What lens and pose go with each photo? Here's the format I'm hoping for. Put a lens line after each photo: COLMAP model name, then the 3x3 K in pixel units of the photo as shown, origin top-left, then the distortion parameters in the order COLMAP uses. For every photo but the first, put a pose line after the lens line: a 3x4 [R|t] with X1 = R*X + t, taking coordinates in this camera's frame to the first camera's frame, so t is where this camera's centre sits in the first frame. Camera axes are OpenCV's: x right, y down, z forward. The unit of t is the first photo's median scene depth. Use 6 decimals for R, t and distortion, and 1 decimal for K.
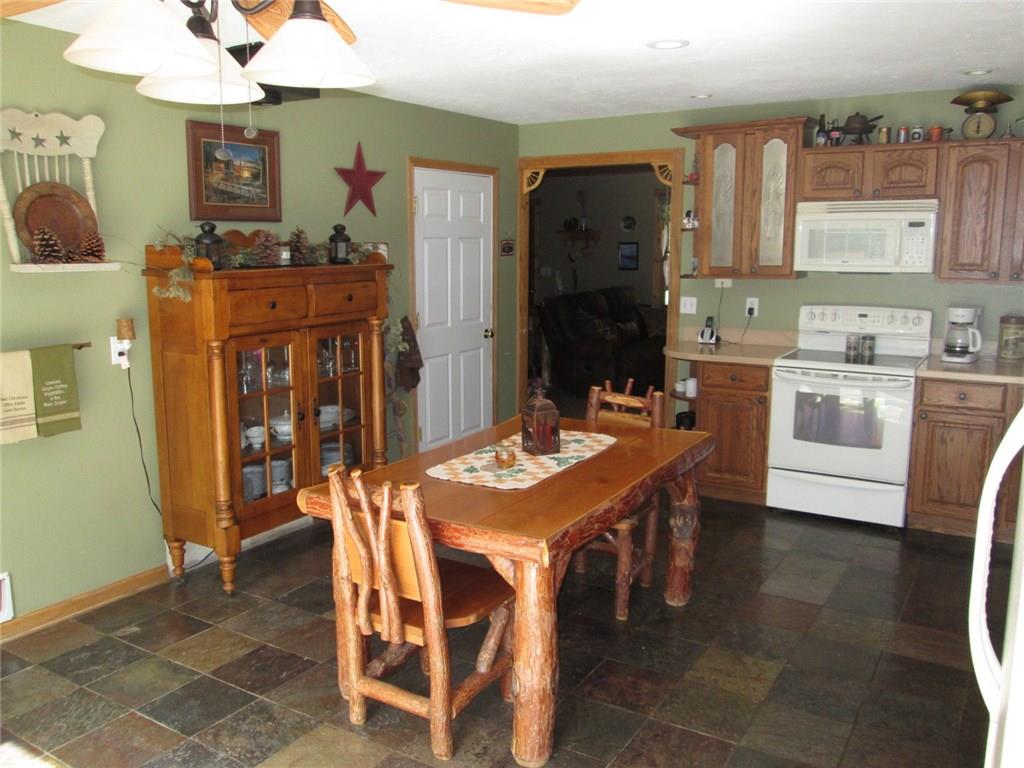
lens RADIAL K [[849.9, 0, 512.0], [0, 849.9, 384.0], [0, 0, 1]] dist [-0.032141, -0.002529]
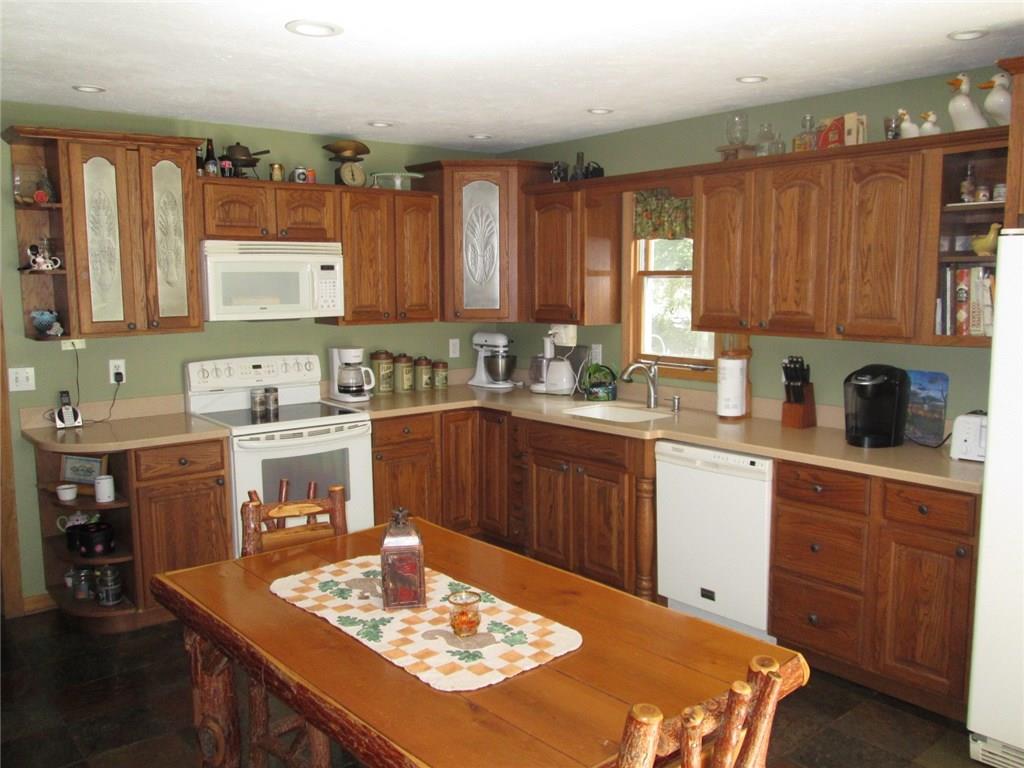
lens RADIAL K [[849.9, 0, 512.0], [0, 849.9, 384.0], [0, 0, 1]] dist [-0.032141, -0.002529]
pose [[0.323821, -0.112990, 0.939347, -0.375533], [0.162869, 0.984679, 0.062297, -0.079471], [-0.931994, 0.132818, 0.337263, 0.467113]]
